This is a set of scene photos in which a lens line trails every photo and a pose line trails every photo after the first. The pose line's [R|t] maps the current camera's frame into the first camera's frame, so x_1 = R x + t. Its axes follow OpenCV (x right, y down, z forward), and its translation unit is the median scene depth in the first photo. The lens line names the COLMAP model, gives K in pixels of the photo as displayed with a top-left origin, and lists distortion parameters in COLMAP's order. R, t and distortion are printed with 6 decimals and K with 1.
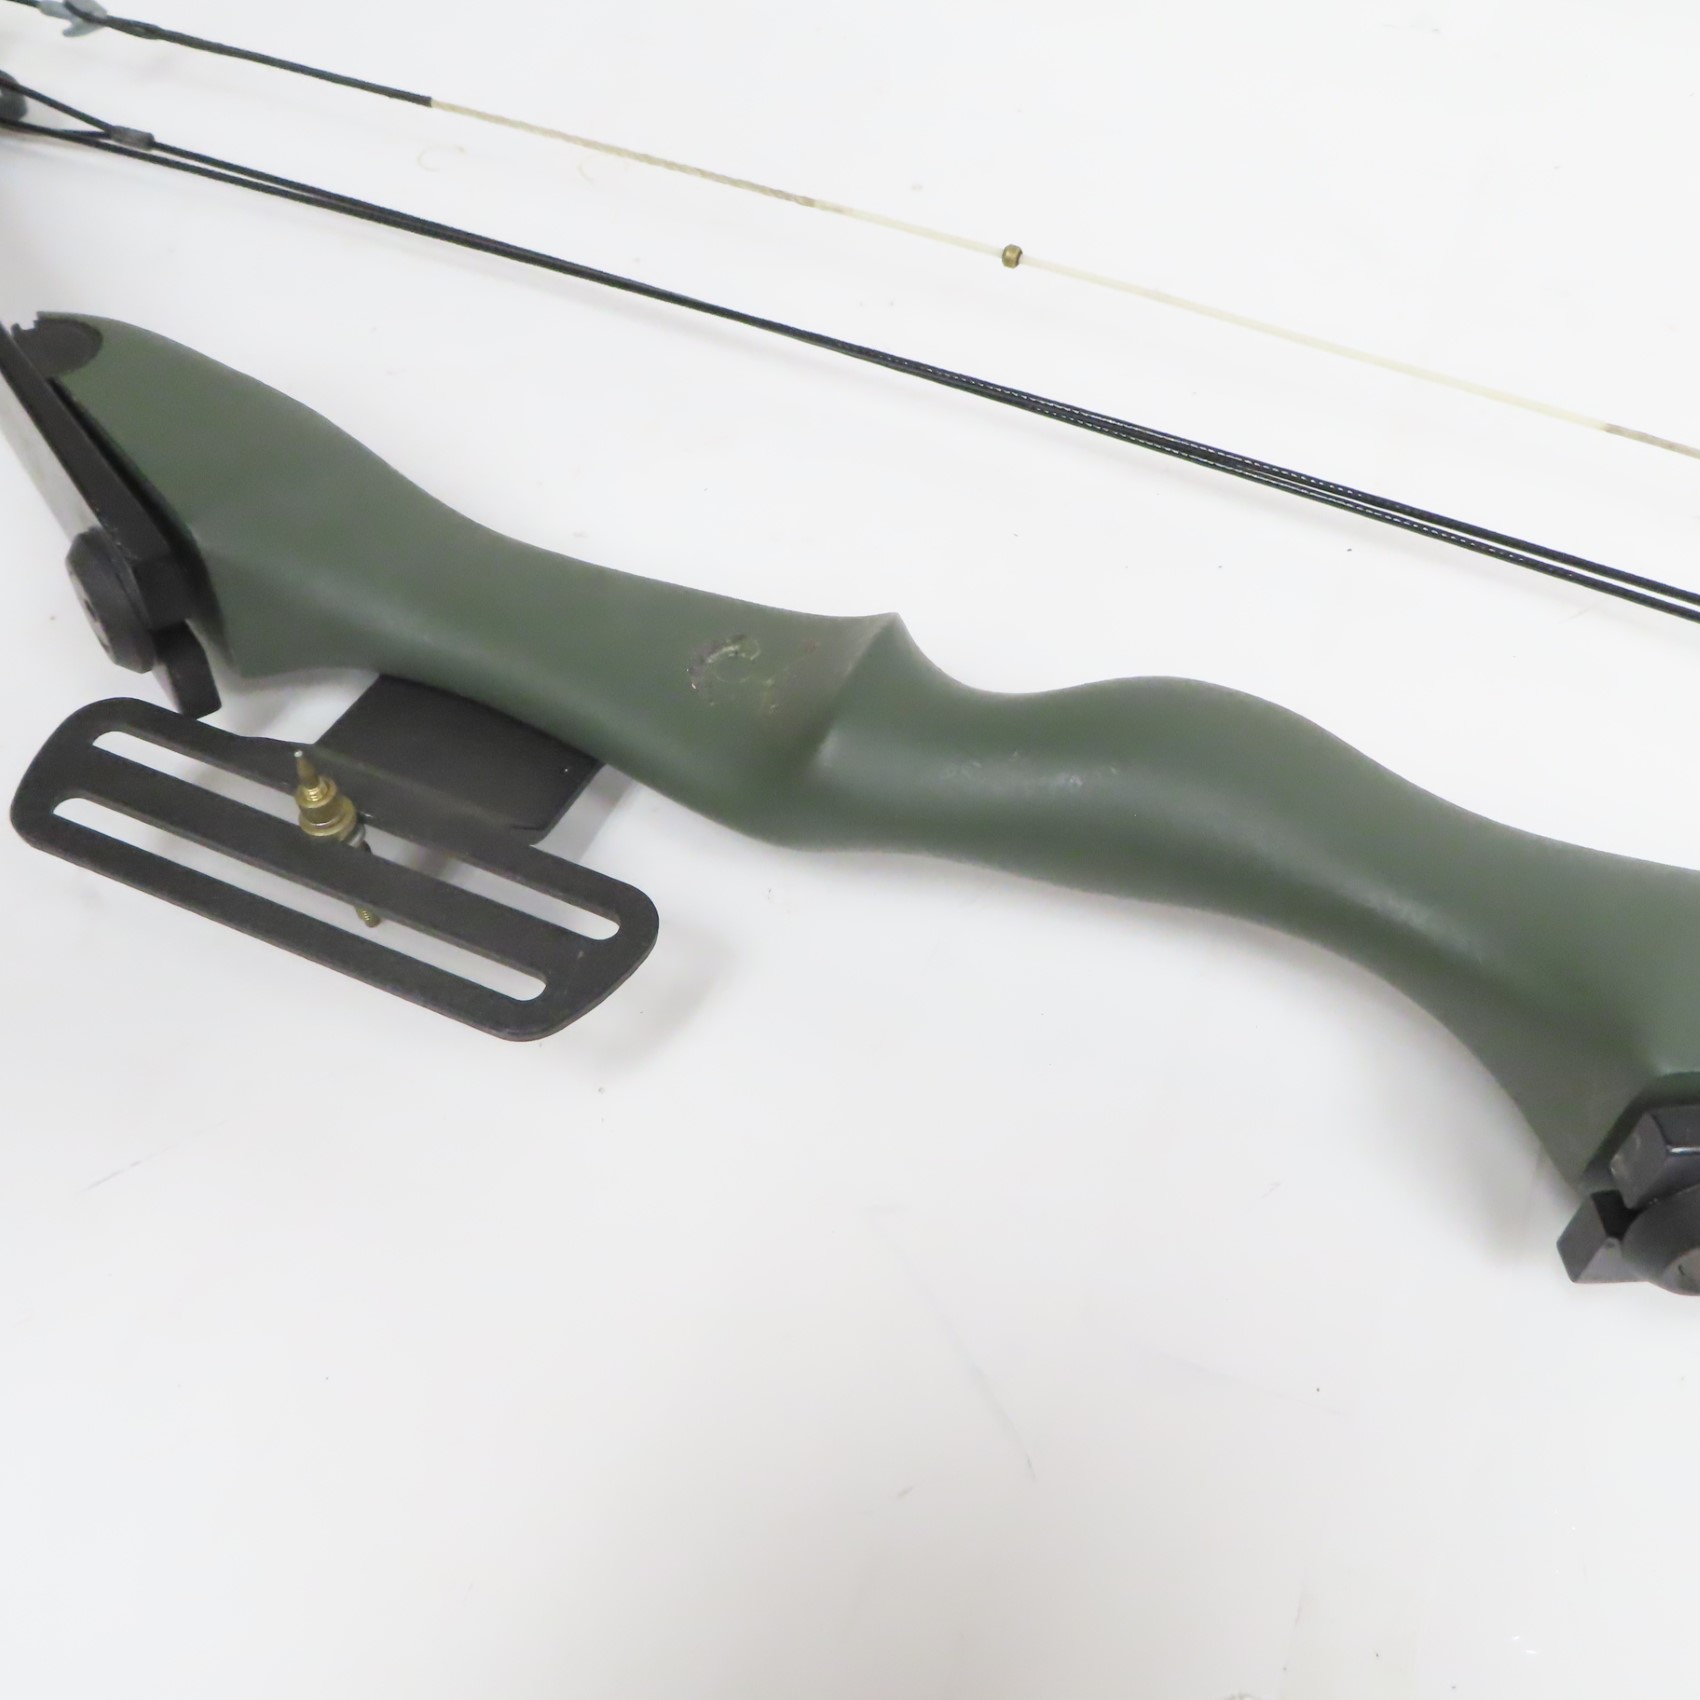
lens RADIAL K [[1855.7, 0, 889.2], [0, 1855.7, 852.2], [0, 0, 1]] dist [-0.044336, 0.004913]
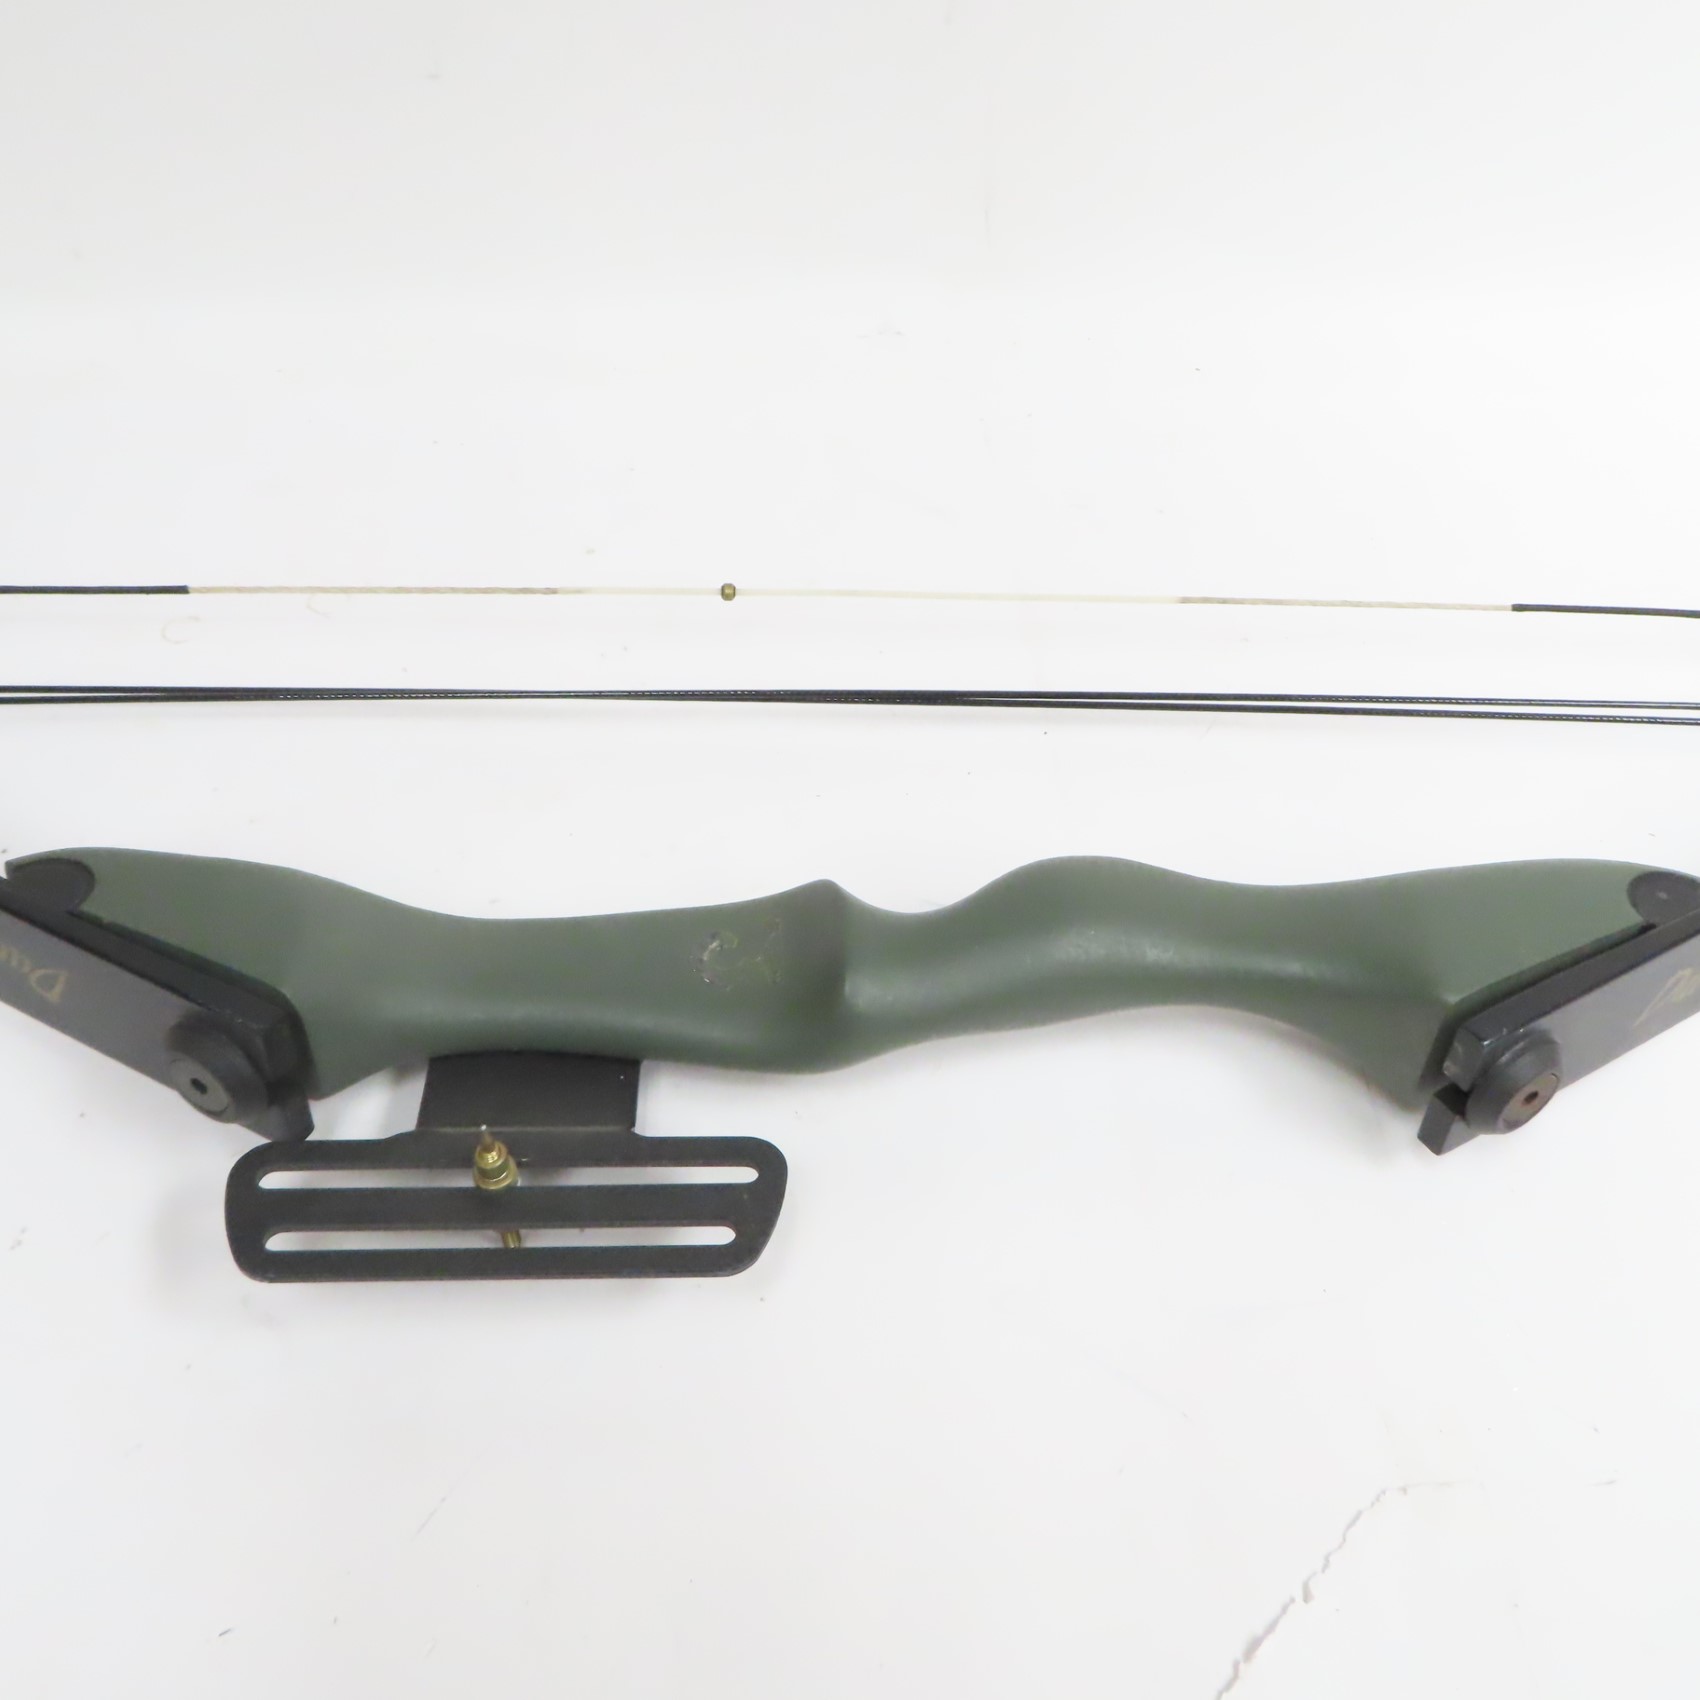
lens RADIAL K [[1855.7, 0, 889.2], [0, 1855.7, 852.2], [0, 0, 1]] dist [-0.044336, 0.004913]
pose [[0.888507, -0.304760, 0.343040, -0.414385], [0.335555, 0.941452, -0.032727, -0.089467], [-0.312982, 0.144187, 0.938750, -0.276954]]
